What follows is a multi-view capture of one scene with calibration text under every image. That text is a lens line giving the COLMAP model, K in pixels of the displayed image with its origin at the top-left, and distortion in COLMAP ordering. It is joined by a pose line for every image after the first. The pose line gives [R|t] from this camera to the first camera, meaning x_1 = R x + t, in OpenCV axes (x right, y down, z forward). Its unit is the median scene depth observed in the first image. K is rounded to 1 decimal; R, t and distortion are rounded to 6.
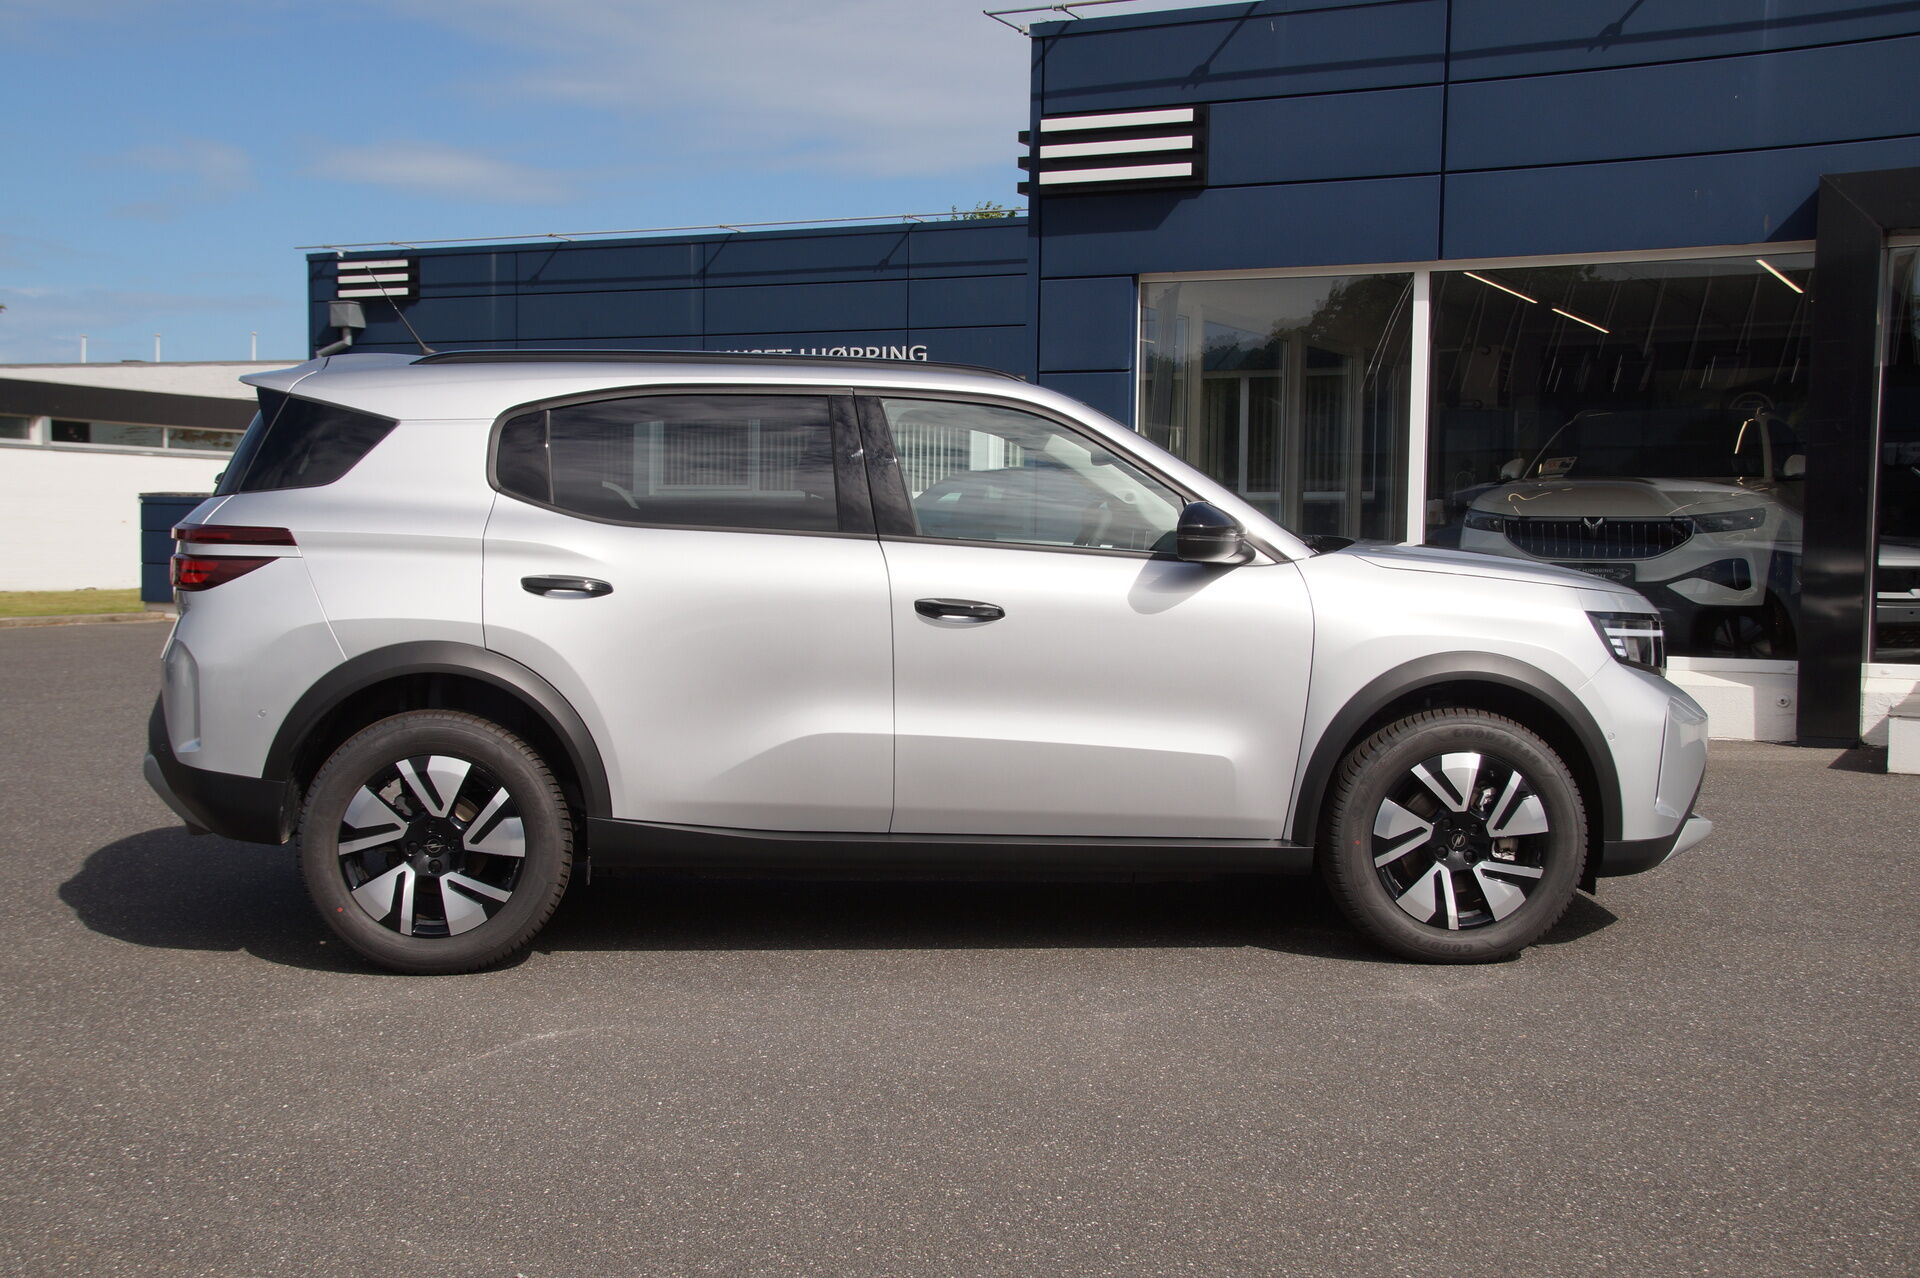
lens RADIAL K [[2401.8, 0, 990.3], [0, 2401.8, 641.2], [0, 0, 1]] dist [0.014943, 0.662282]
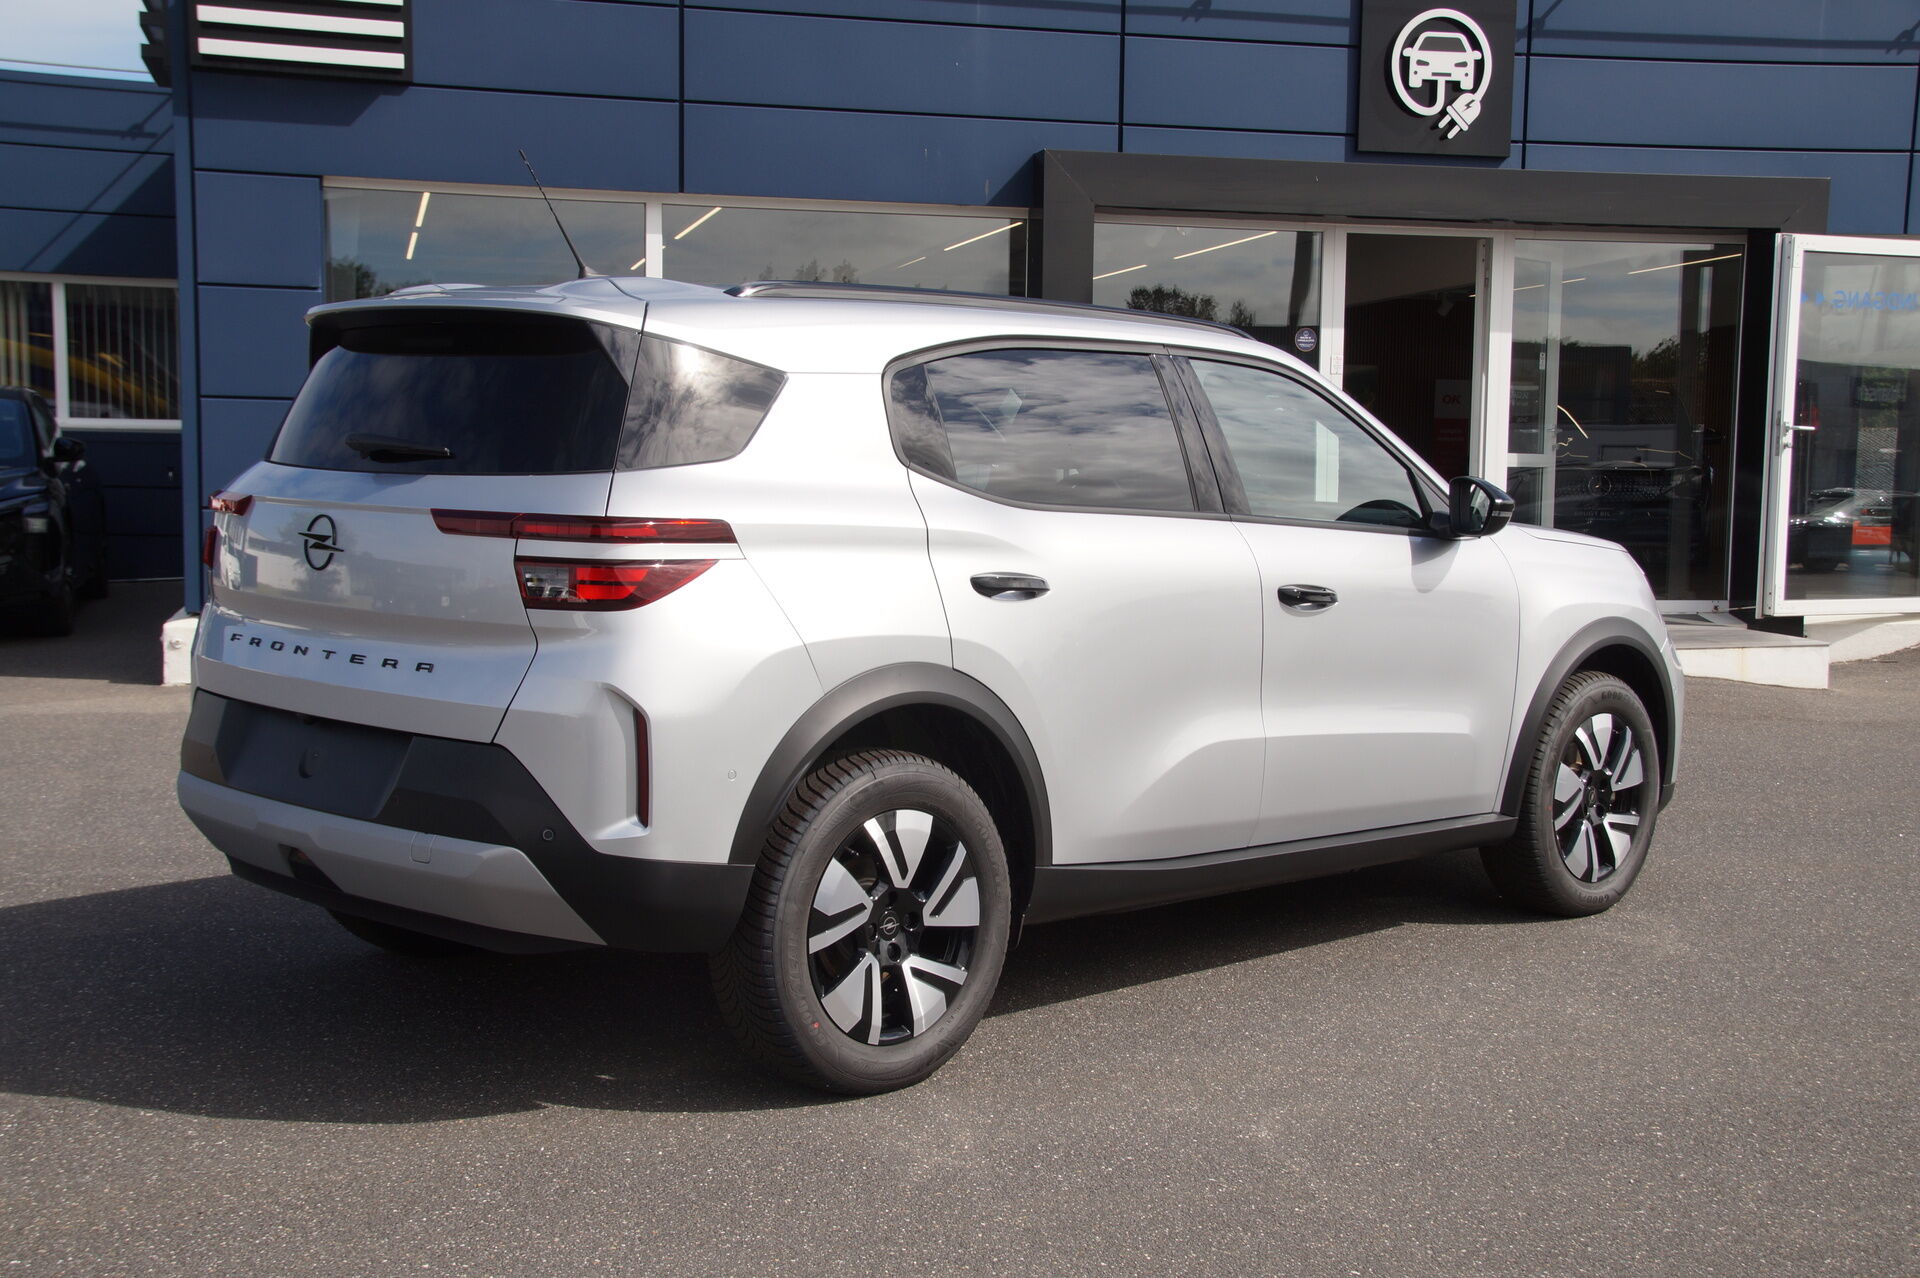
lens RADIAL K [[2401.8, 0, 990.3], [0, 2401.8, 641.2], [0, 0, 1]] dist [0.014943, 0.662282]
pose [[0.753816, -0.050734, 0.655124, -0.689535], [0.028141, 0.998593, 0.044952, -0.039363], [-0.656482, -0.015450, 0.754183, 0.386585]]
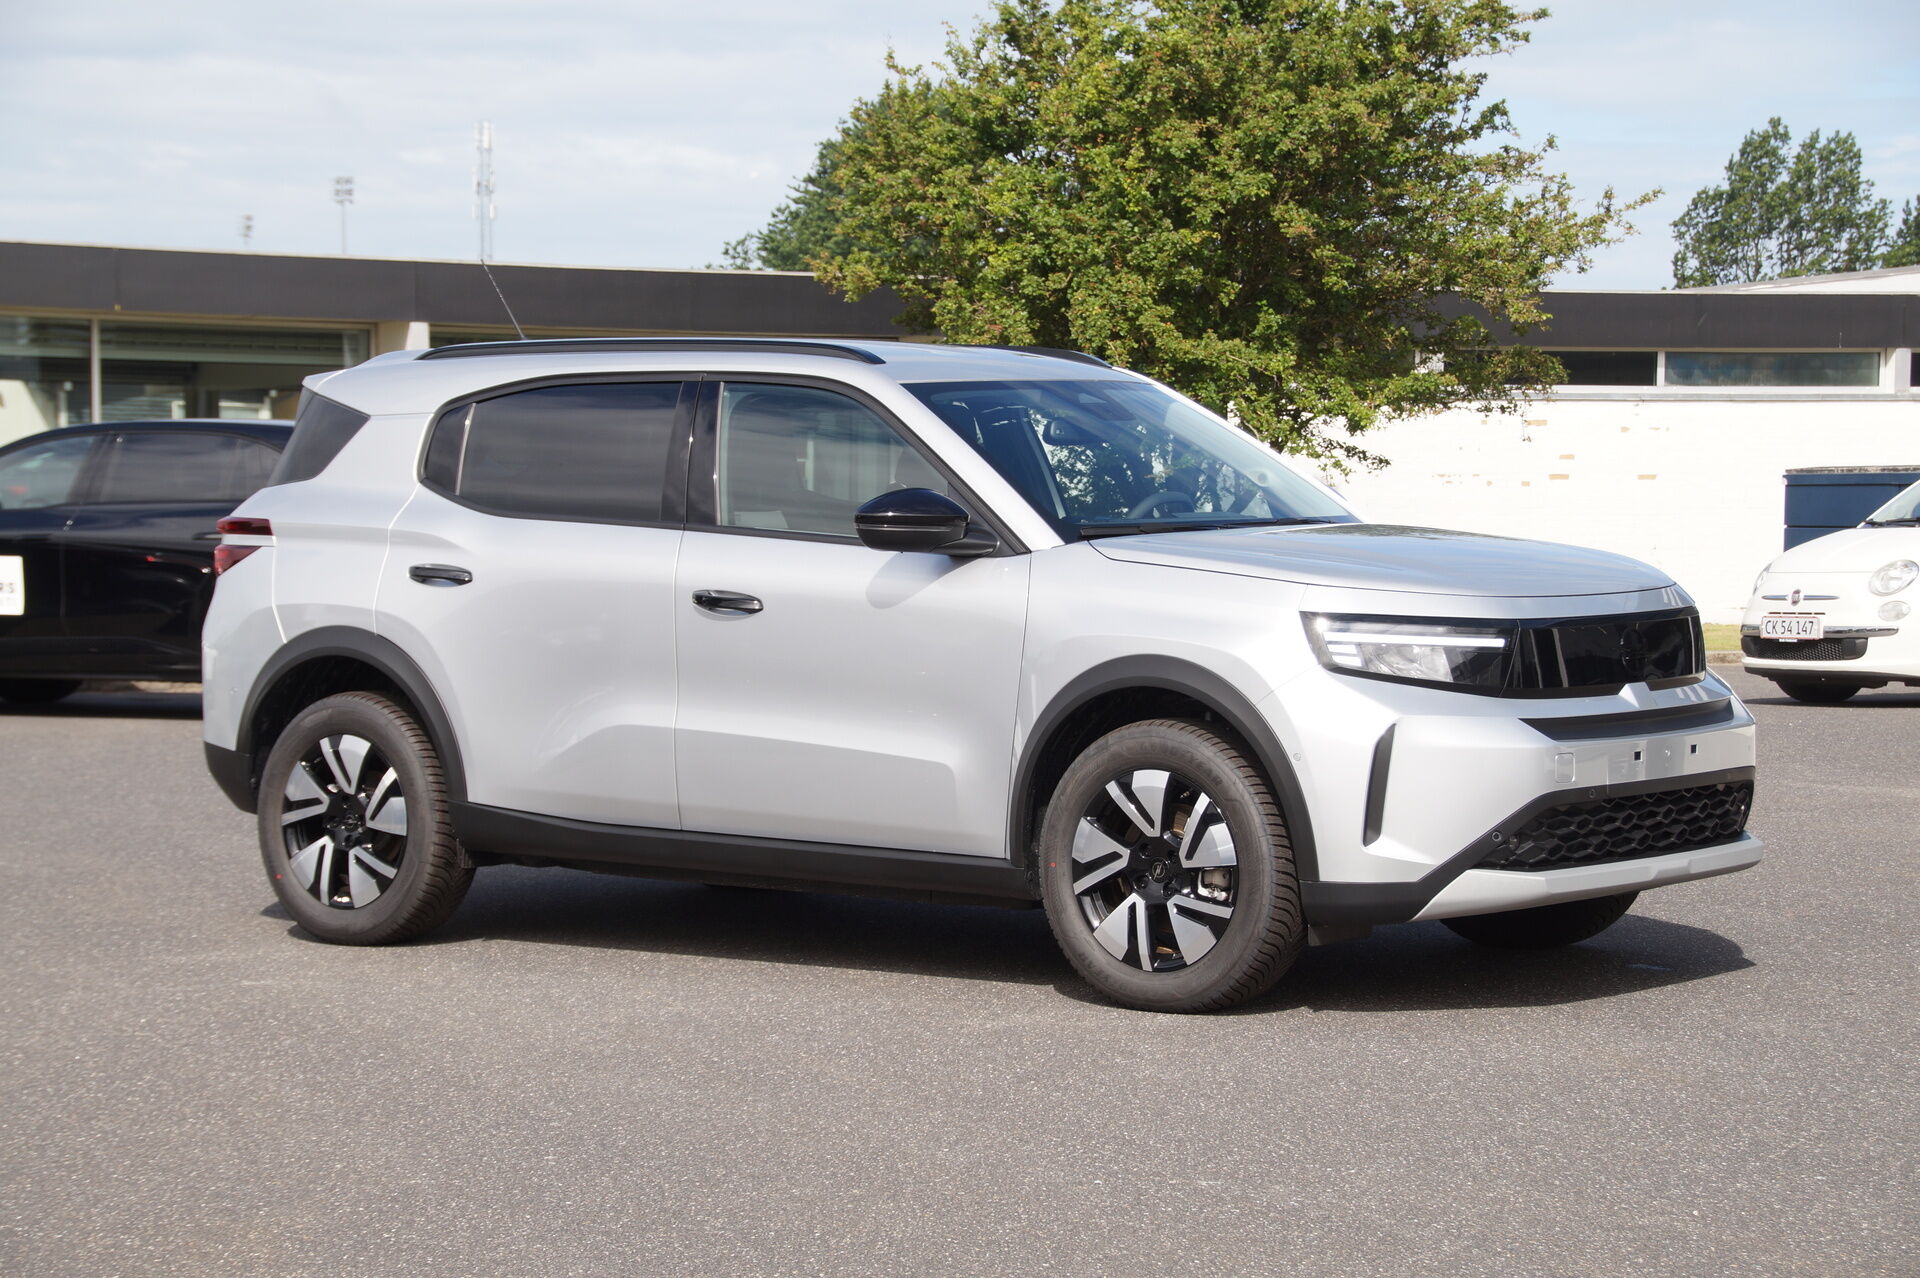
lens RADIAL K [[4546.5, 0, 896.5], [0, 4546.5, 647.9], [0, 0, 1]] dist [-0.003216, 33.574111]
pose [[0.721761, 0.015357, -0.691972, 1.284297], [-0.030275, 0.999497, -0.009396, 0.020405], [0.691480, 0.027731, 0.721863, -0.269896]]
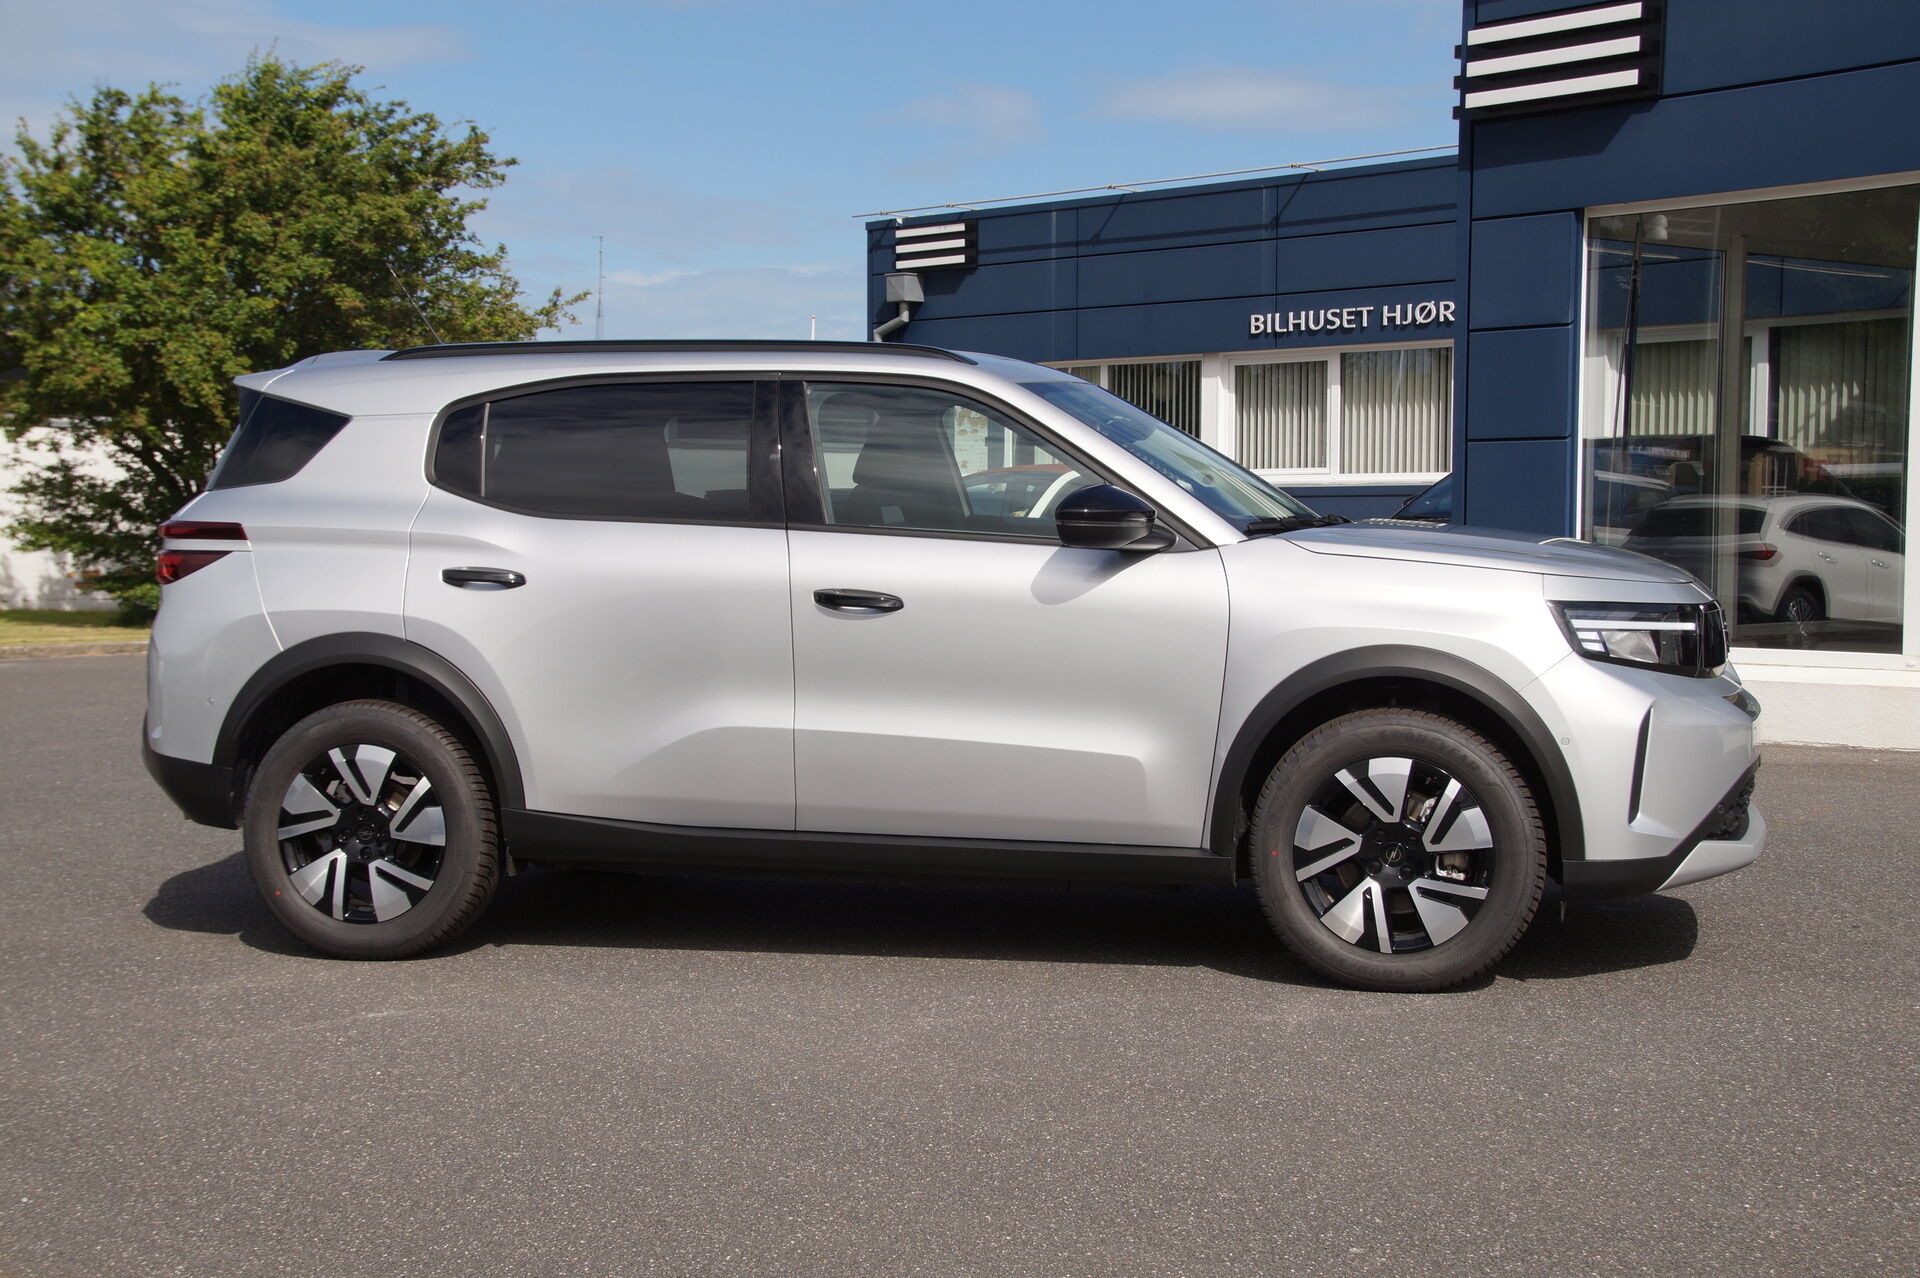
lens RADIAL K [[2970.1, 0, 969.3], [0, 2970.1, 642.7], [0, 0, 1]] dist [0.066470, 1.911838]
pose [[0.945342, 0.001537, -0.326078, 0.411832], [-0.003843, 0.999972, -0.006429, 0.011170], [0.326059, 0.007331, 0.945321, -0.110454]]
